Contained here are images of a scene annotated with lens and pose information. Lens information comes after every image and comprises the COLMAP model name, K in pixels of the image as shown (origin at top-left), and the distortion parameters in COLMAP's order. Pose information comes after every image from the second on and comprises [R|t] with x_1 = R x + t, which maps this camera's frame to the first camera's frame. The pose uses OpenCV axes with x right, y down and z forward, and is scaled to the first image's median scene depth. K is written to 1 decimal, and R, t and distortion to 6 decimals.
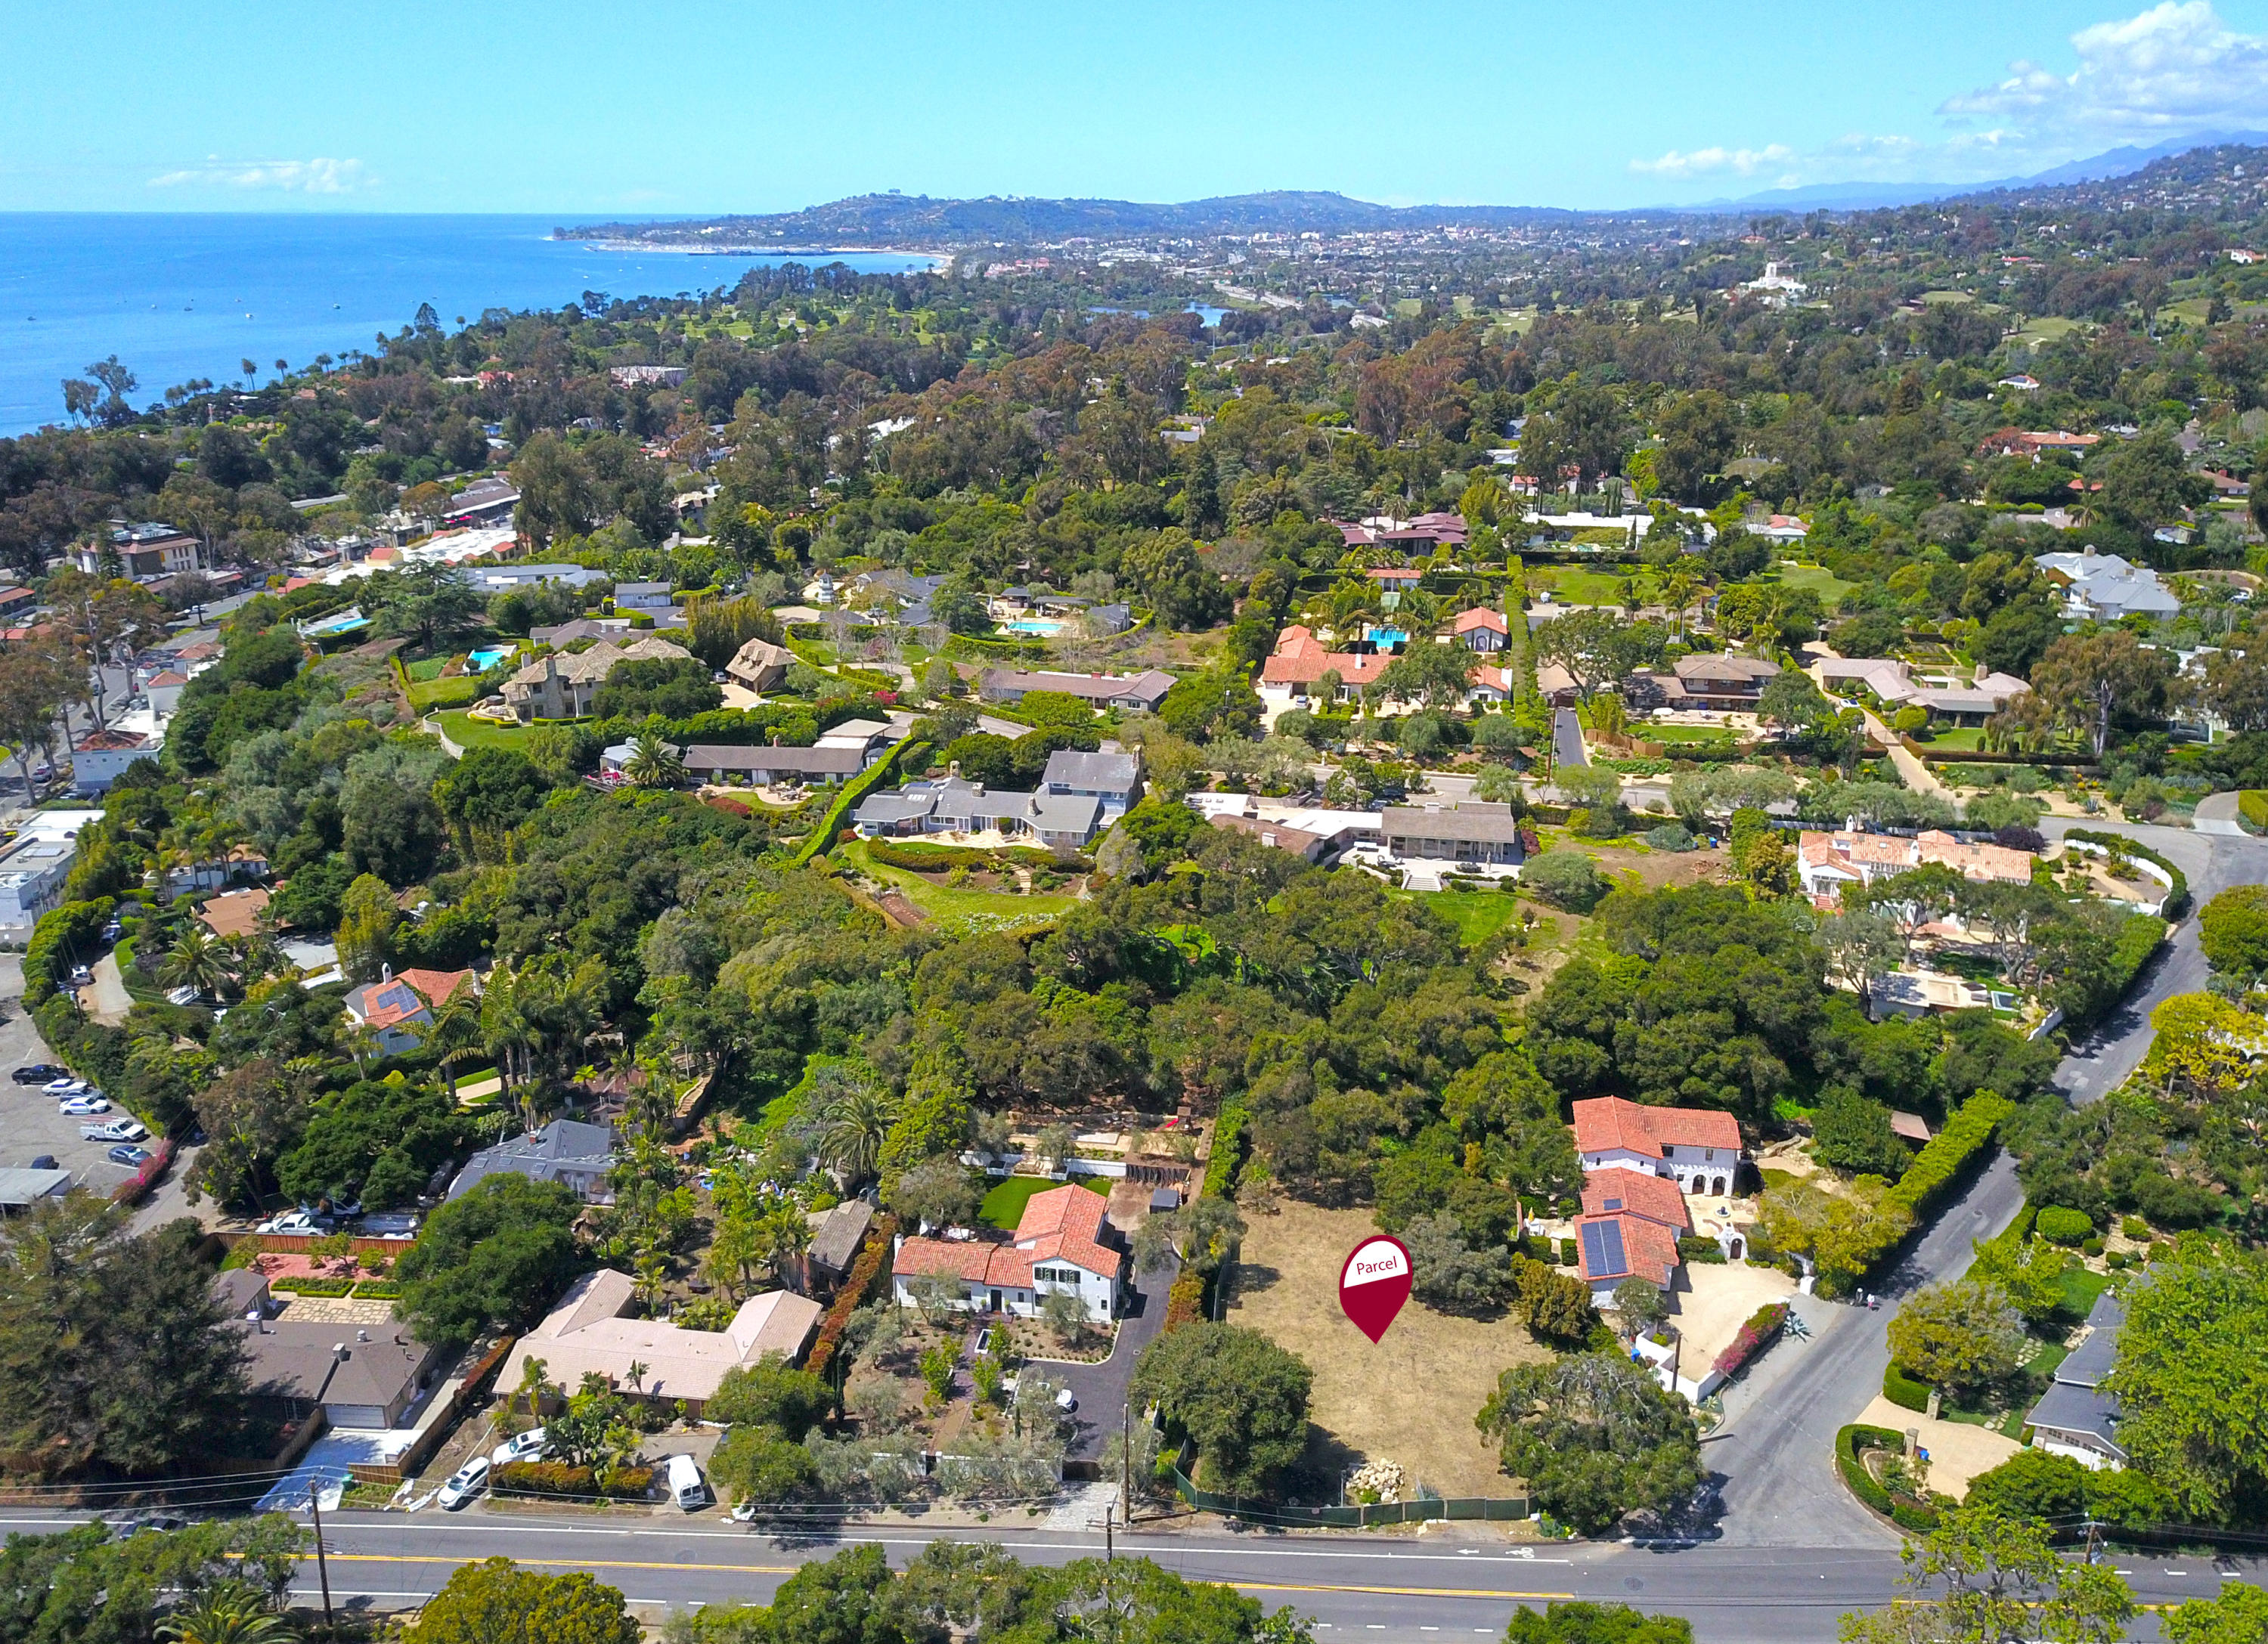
lens RADIAL K [[1805.5, 0, 1135.5], [0, 1805.5, 800.3], [0, 0, 1]] dist [0.046746, -0.097062]
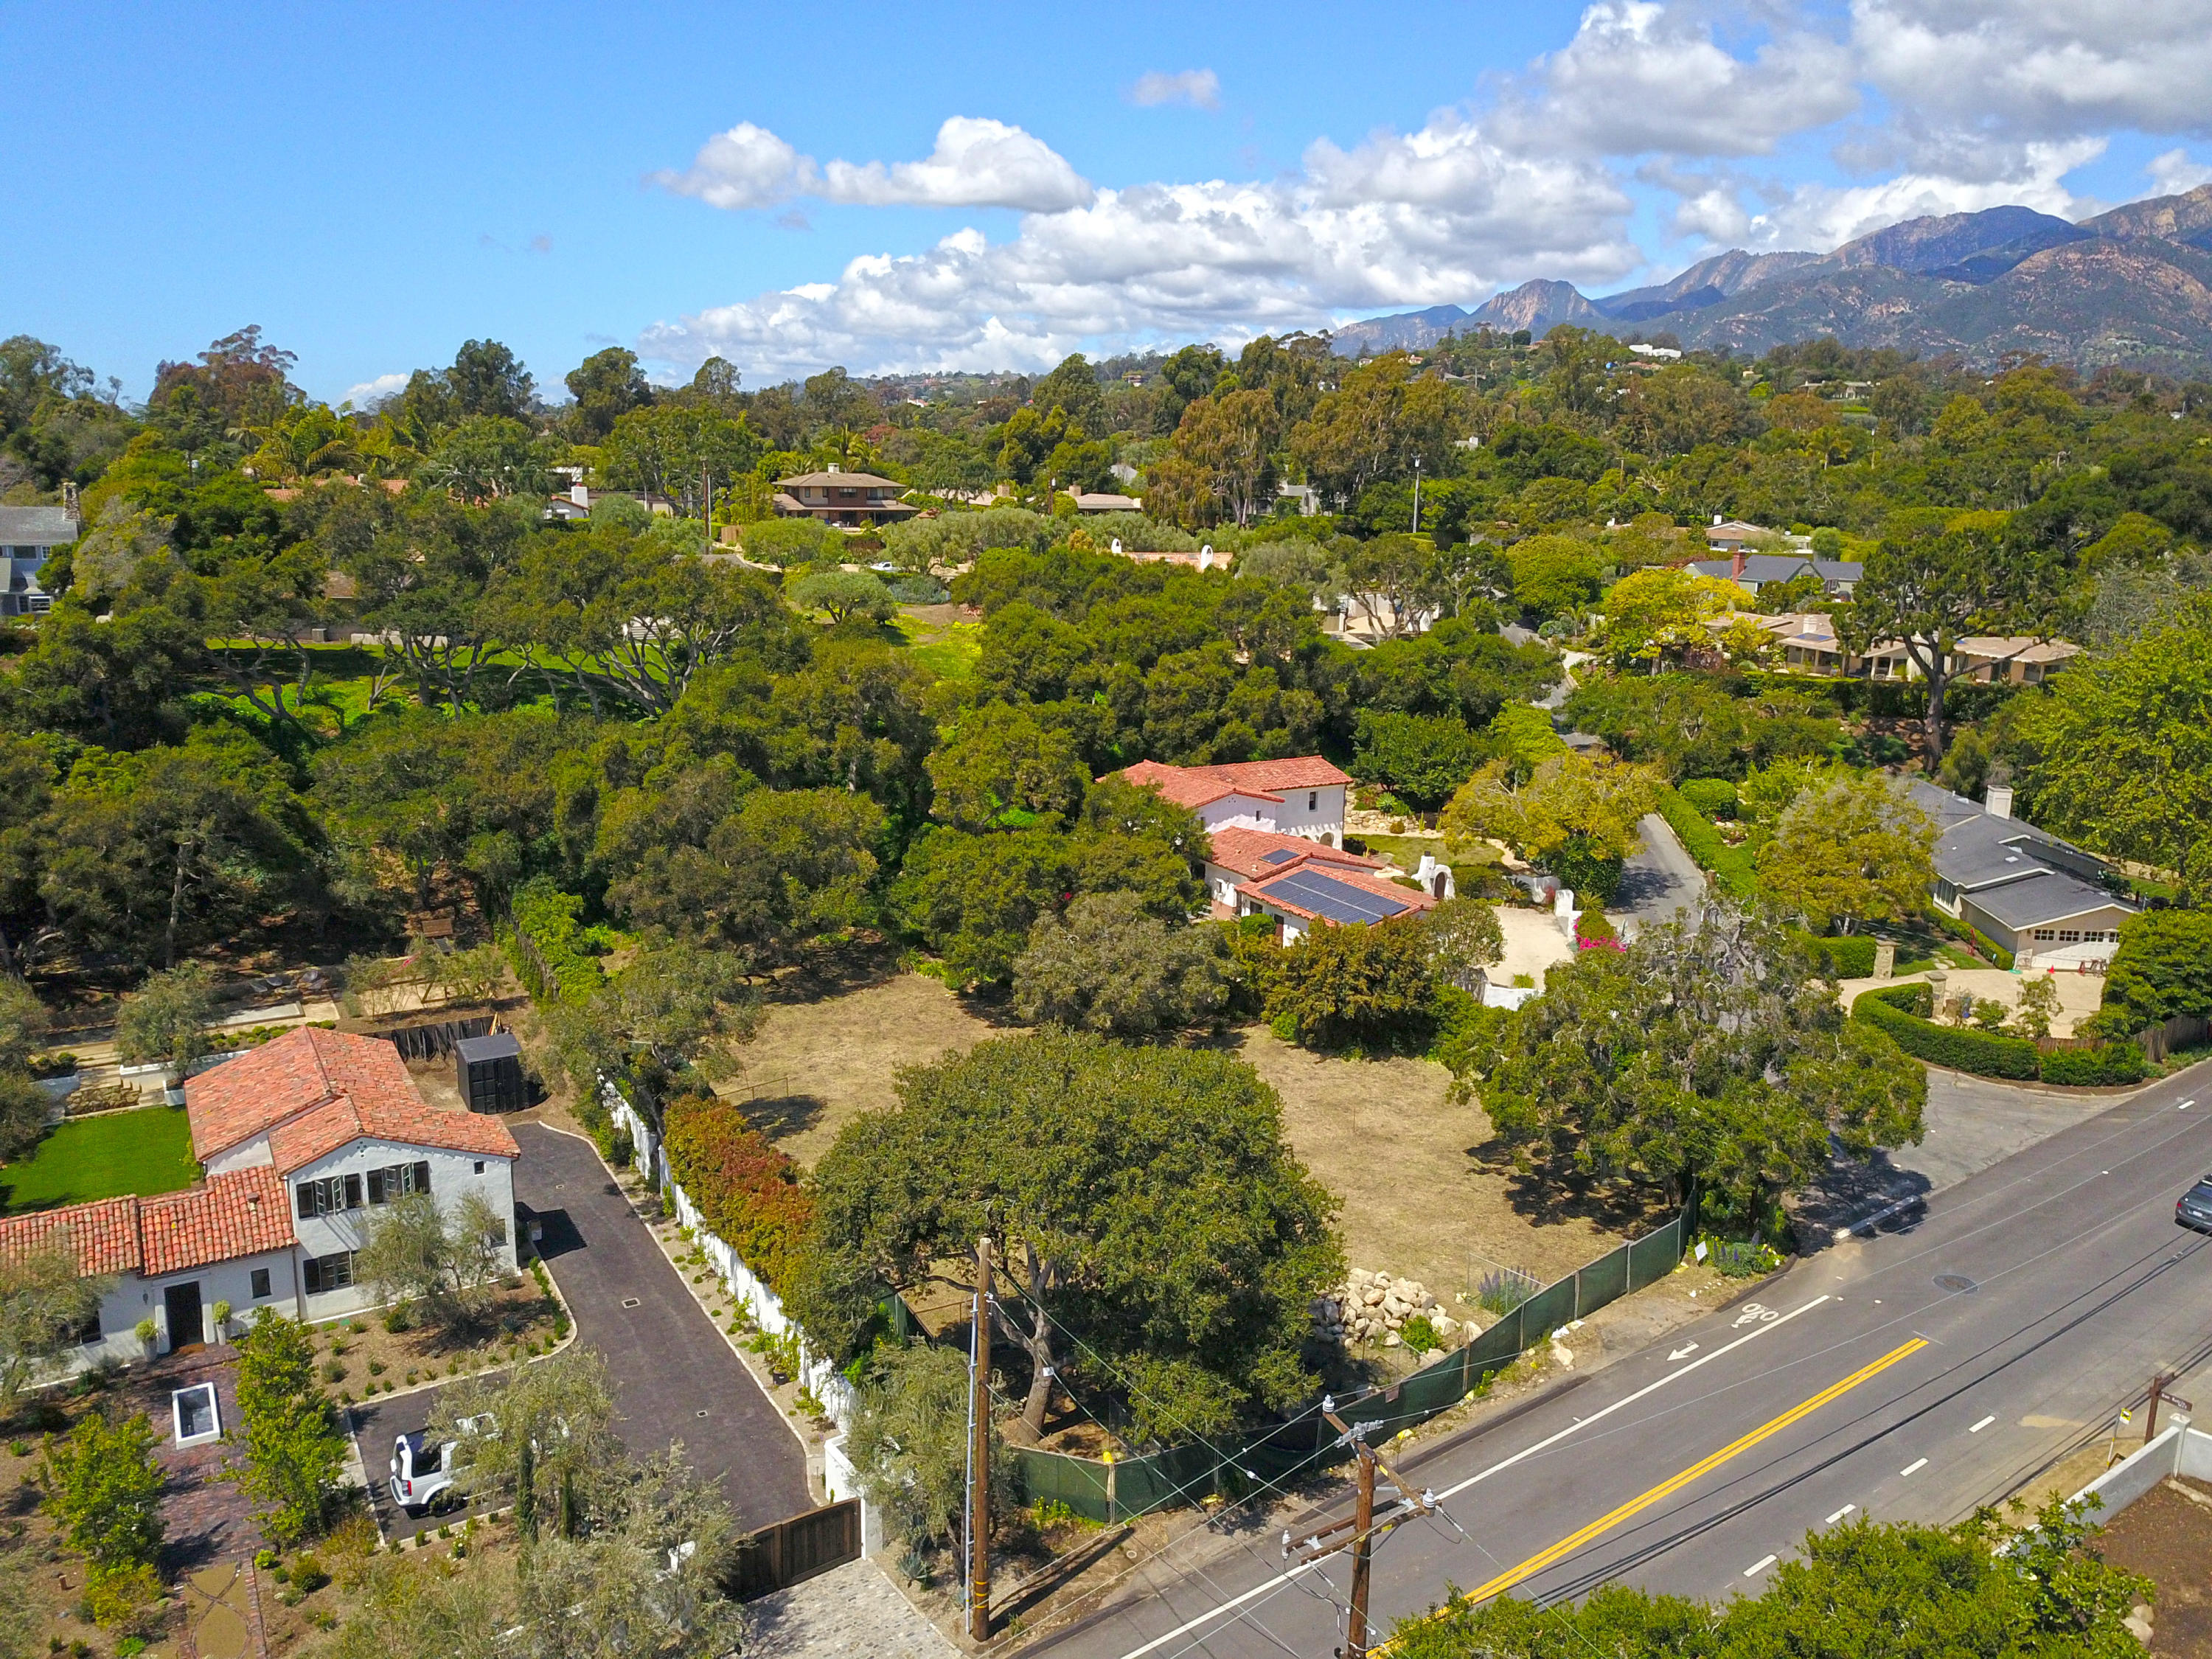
lens RADIAL K [[1697.0, 0, 1116.4], [0, 1697.0, 795.0], [0, 0, 1]] dist [0.001864, 0.008140]
pose [[0.771870, -0.116712, 0.624975, -0.138449], [0.184467, 0.981832, -0.044471, 0.230723], [-0.608431, 0.149613, 0.779377, 0.624777]]
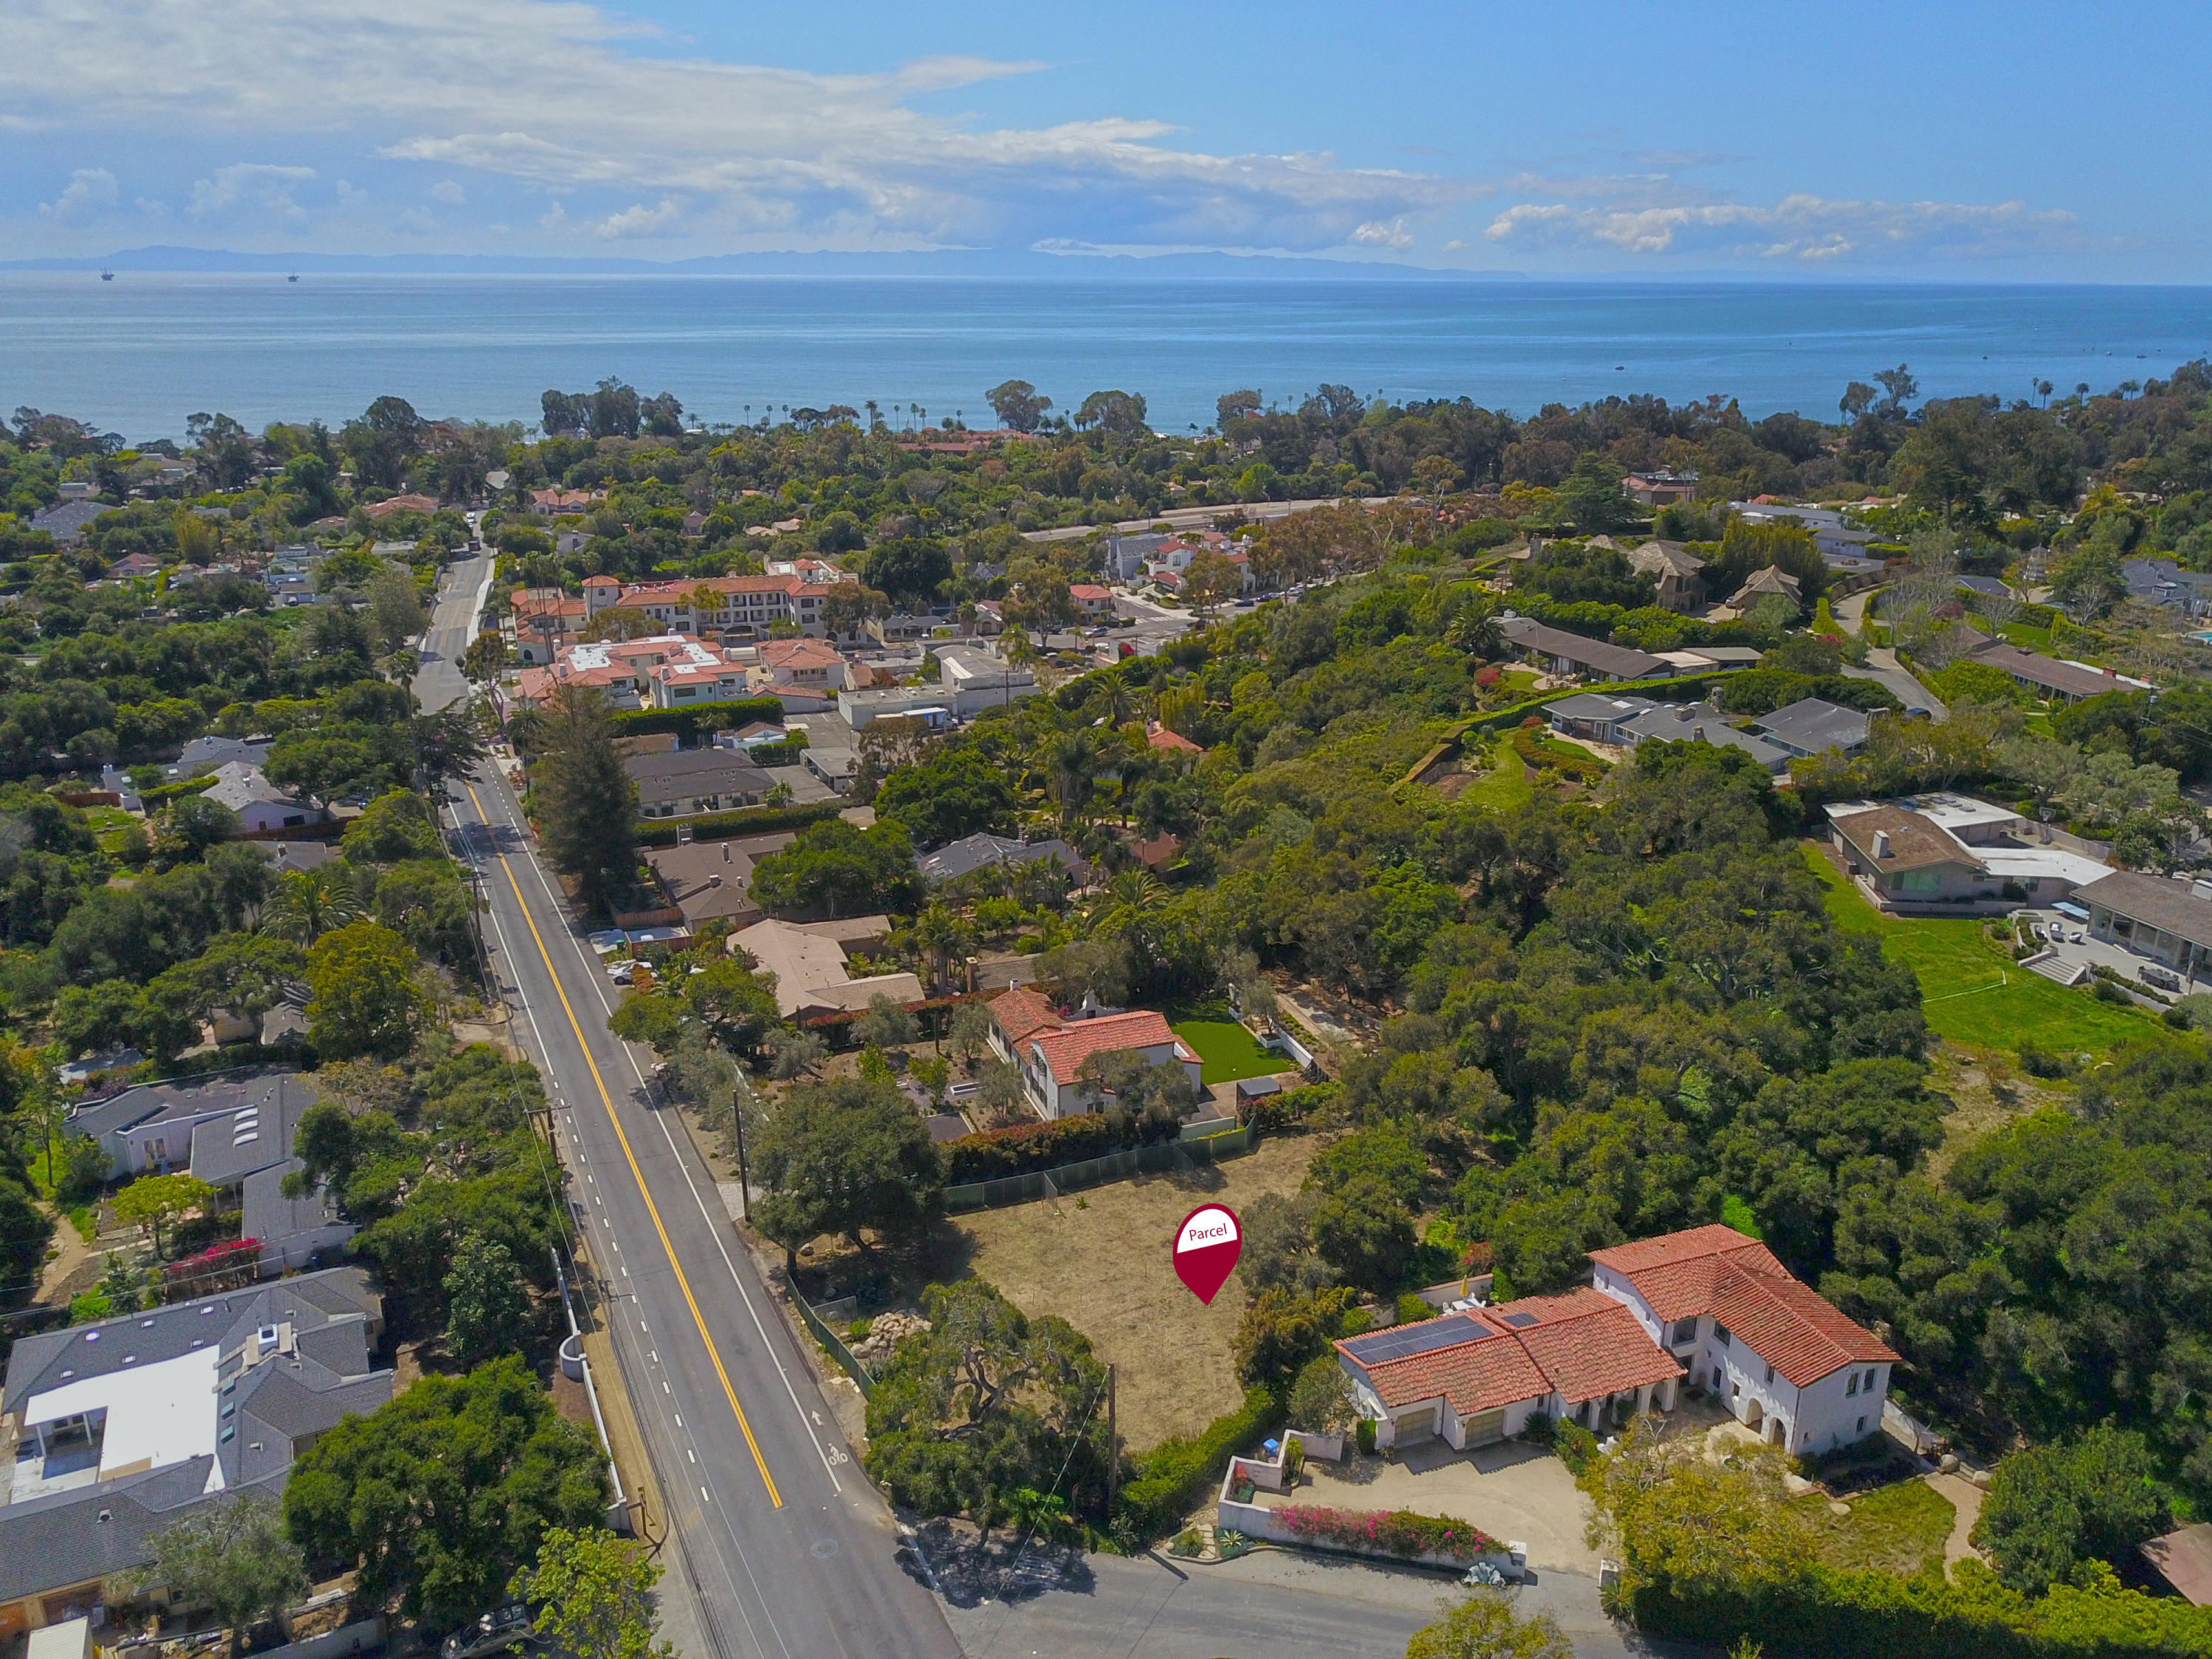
lens RADIAL K [[1697.0, 0, 1116.4], [0, 1697.0, 795.0], [0, 0, 1]] dist [0.001864, 0.008140]
pose [[0.492555, 0.257872, -0.831199, 0.696079], [-0.277522, 0.951770, 0.130823, 0.000428], [0.824846, 0.166239, 0.540364, 0.541935]]
